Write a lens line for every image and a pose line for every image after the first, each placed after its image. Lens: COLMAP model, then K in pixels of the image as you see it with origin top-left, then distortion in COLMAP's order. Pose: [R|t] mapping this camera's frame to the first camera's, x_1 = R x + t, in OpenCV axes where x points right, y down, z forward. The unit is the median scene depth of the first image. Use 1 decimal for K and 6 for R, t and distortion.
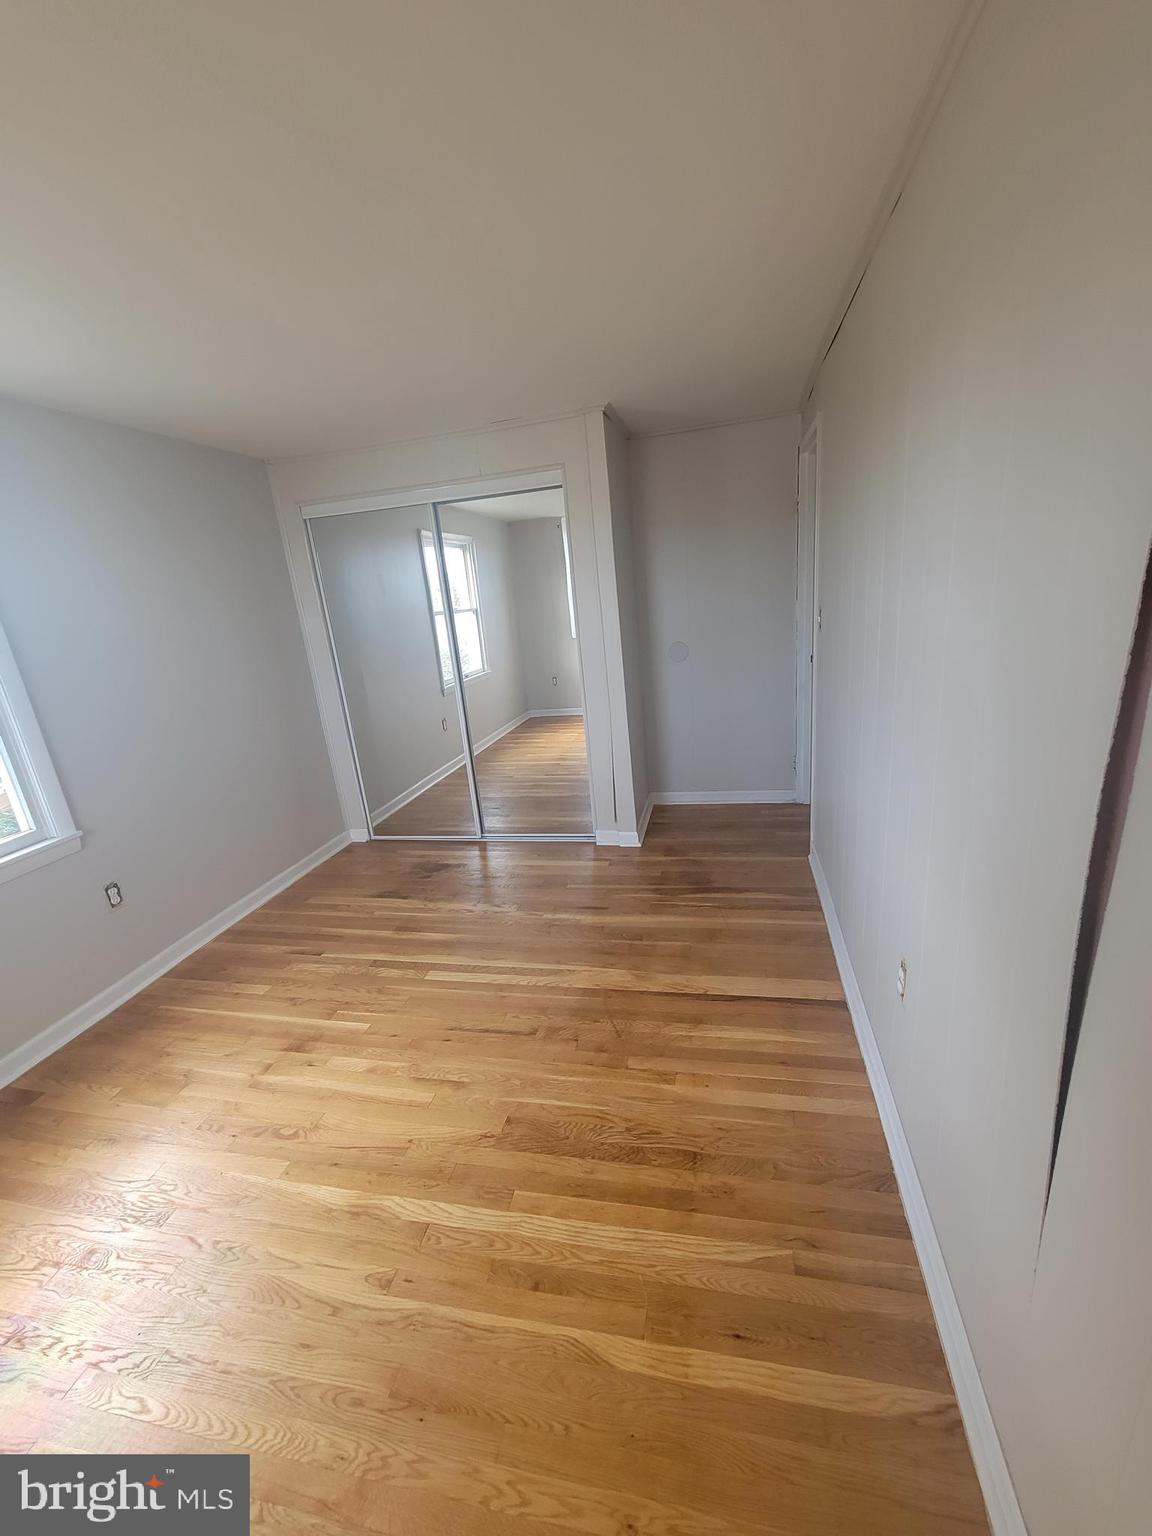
lens RADIAL K [[625.6, 0, 580.7], [0, 625.6, 774.9], [0, 0, 1]] dist [-0.002134, 0.000125]
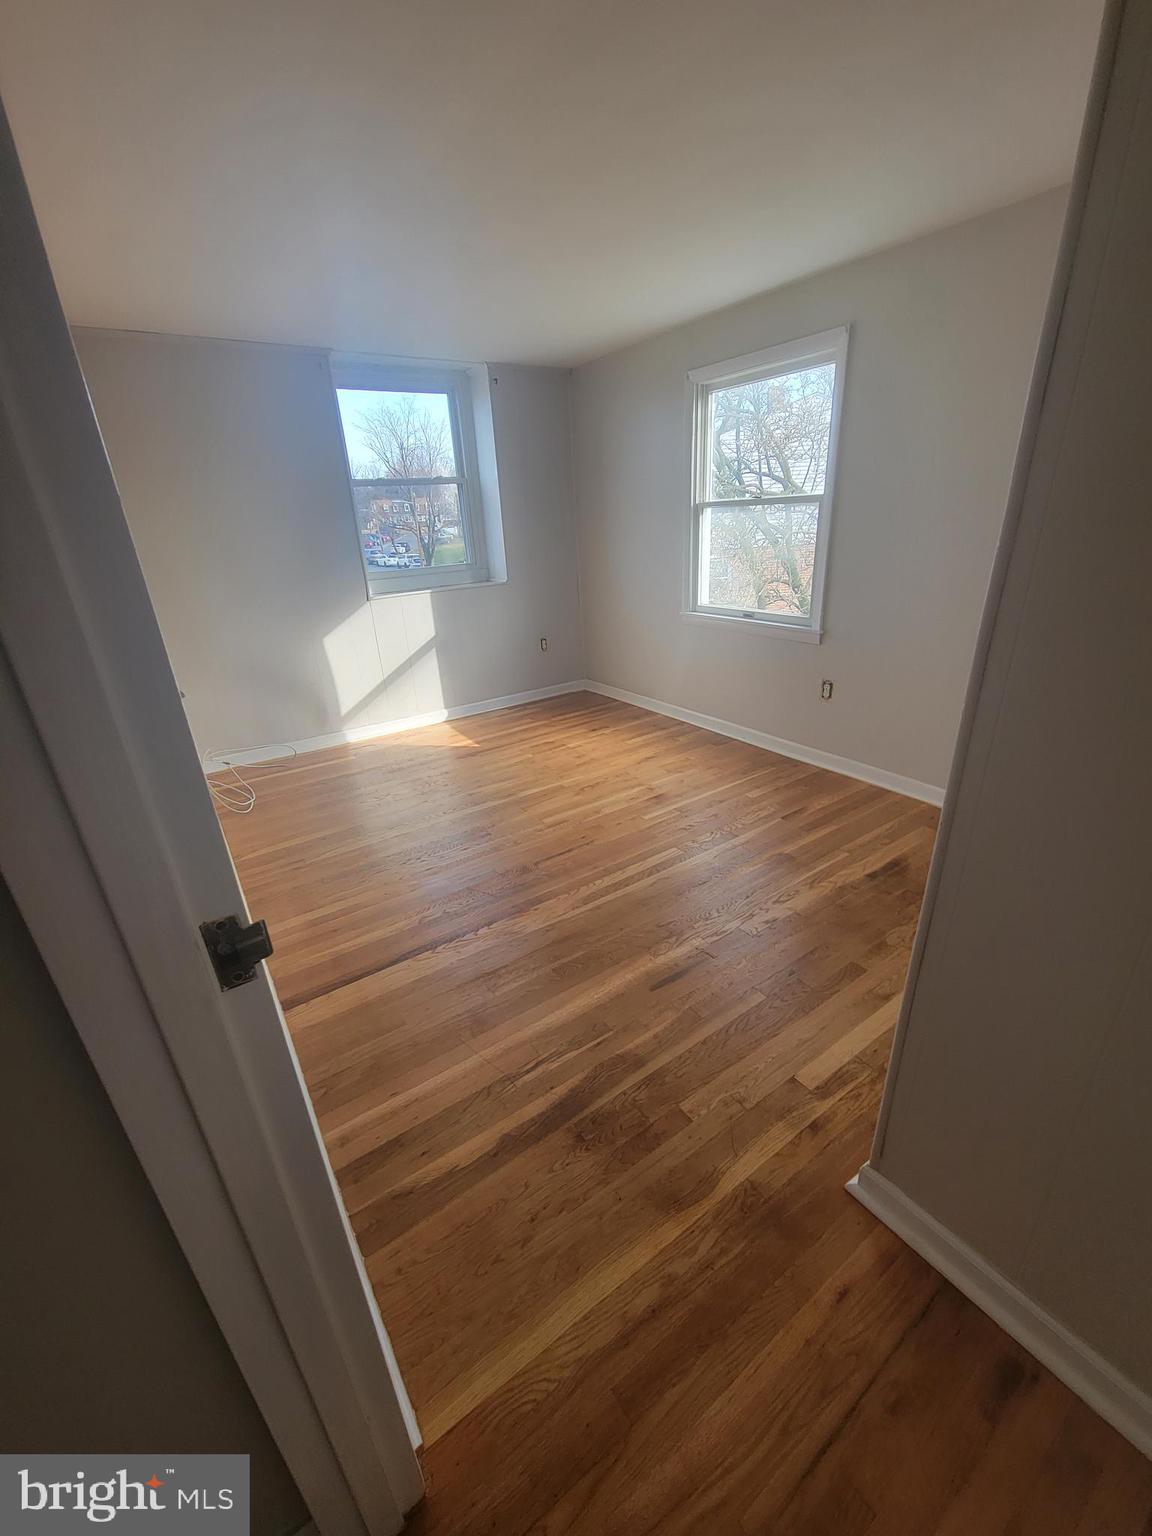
lens RADIAL K [[625.6, 0, 576.6], [0, 625.6, 773.2], [0, 0, 1]] dist [-0.002134, 0.000125]
pose [[-0.677374, 0.392731, -0.622034, 0.436258], [-0.103441, 0.786319, 0.609099, -0.371718], [0.728330, 0.476932, -0.492008, 1.222164]]
